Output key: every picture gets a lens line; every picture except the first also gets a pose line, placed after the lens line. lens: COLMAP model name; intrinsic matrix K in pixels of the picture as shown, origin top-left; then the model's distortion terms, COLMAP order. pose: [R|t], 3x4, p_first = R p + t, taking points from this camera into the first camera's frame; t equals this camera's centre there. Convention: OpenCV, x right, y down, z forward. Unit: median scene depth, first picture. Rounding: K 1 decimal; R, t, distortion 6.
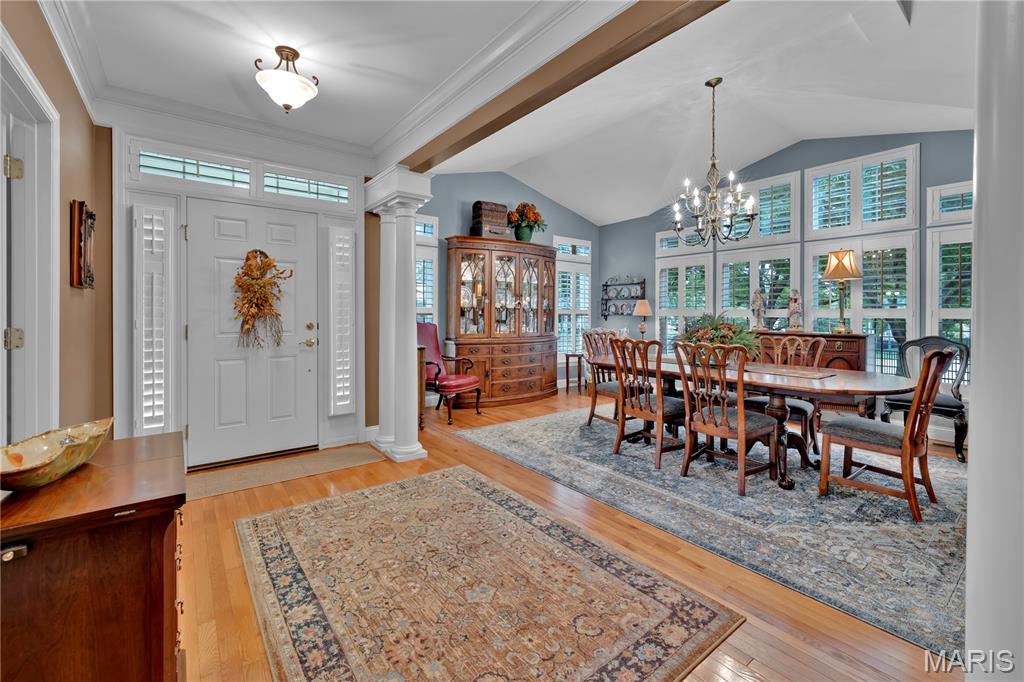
lens RADIAL K [[435.0, 0, 505.2], [0, 435.0, 311.5], [0, 0, 1]] dist [-0.001050, -0.000341]
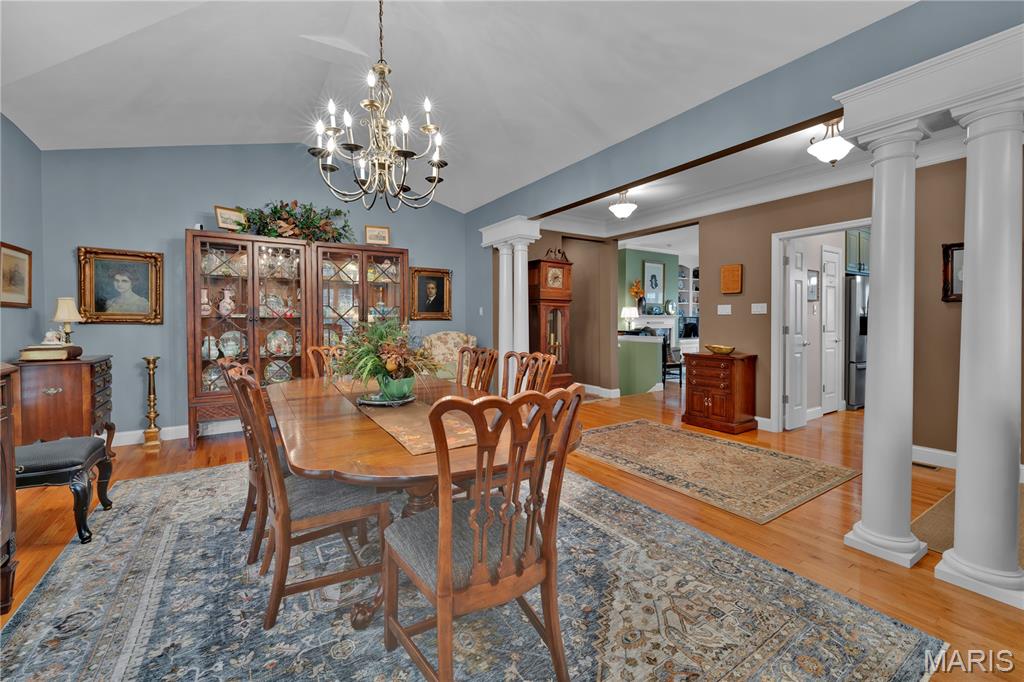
lens RADIAL K [[435.0, 0, 505.2], [0, 435.0, 311.5], [0, 0, 1]] dist [-0.001050, -0.000341]
pose [[-0.997197, -0.006904, 0.074502, 0.229106], [-0.007985, 0.999867, -0.014221, 0.004072], [-0.074394, -0.014776, -0.997119, 1.419577]]
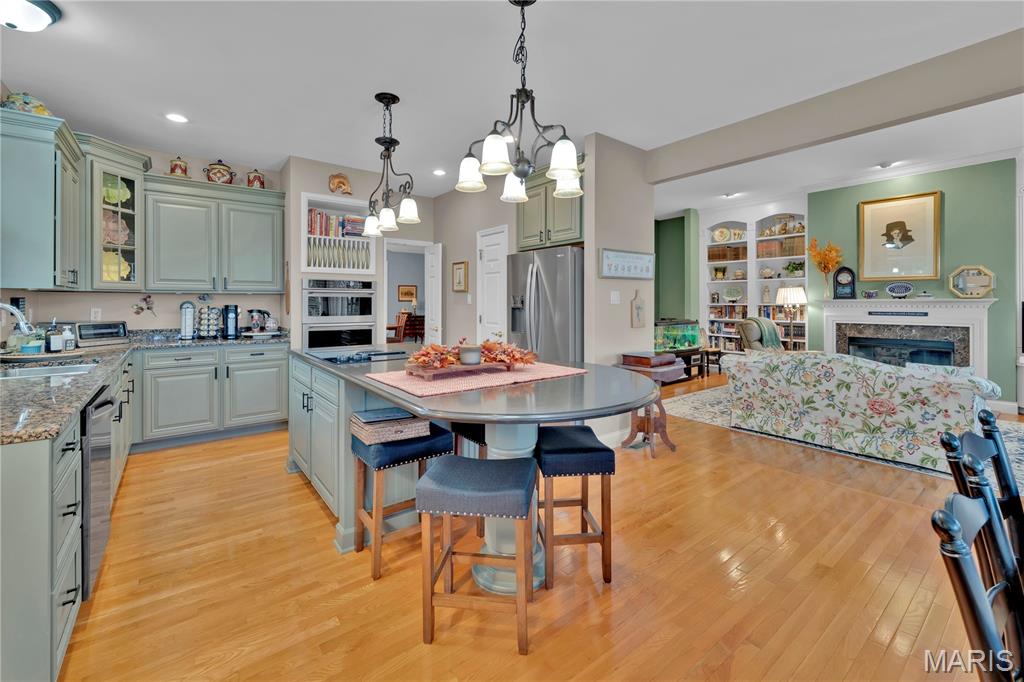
lens RADIAL K [[429.9, 0, 512.0], [0, 429.9, 304.0], [0, 0, 1]] dist [0.000385, -0.000099]
pose [[-0.012810, -0.004825, 0.999906, -1.666325], [0.000883, 0.999988, 0.004837, -0.011622], [-0.999918, 0.000945, -0.012806, 0.046328]]
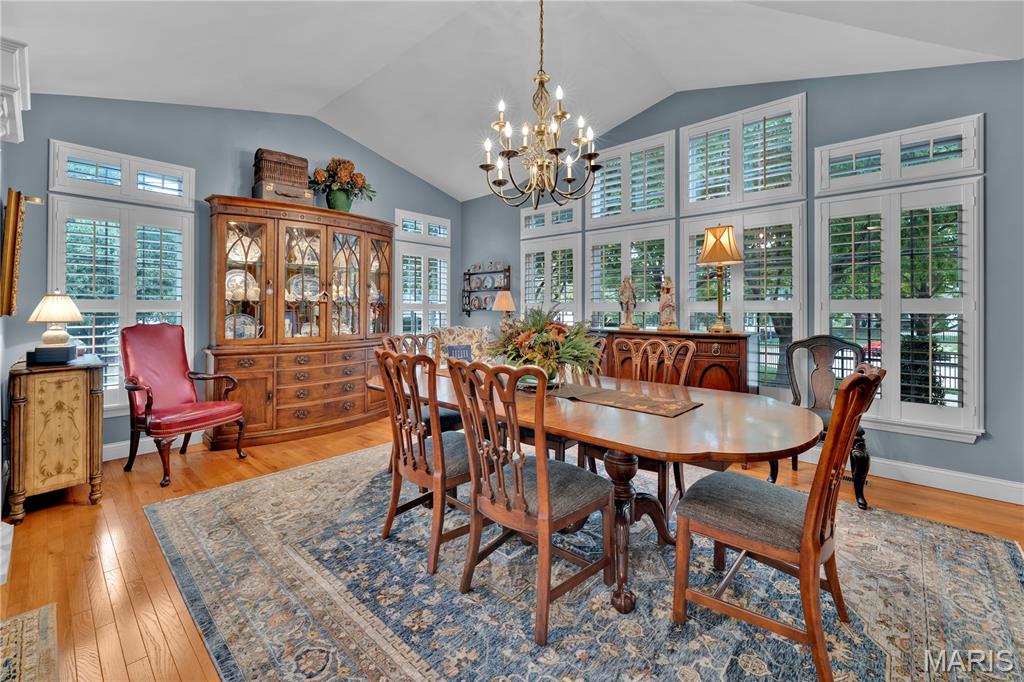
lens RADIAL K [[429.9, 0, 512.0], [0, 429.9, 304.0], [0, 0, 1]] dist [0.000385, -0.000099]
pose [[0.983363, -0.002728, 0.181630, 0.269639], [0.003803, 0.999977, -0.005571, 0.002175], [-0.181610, 0.006169, 0.983351, 0.312602]]
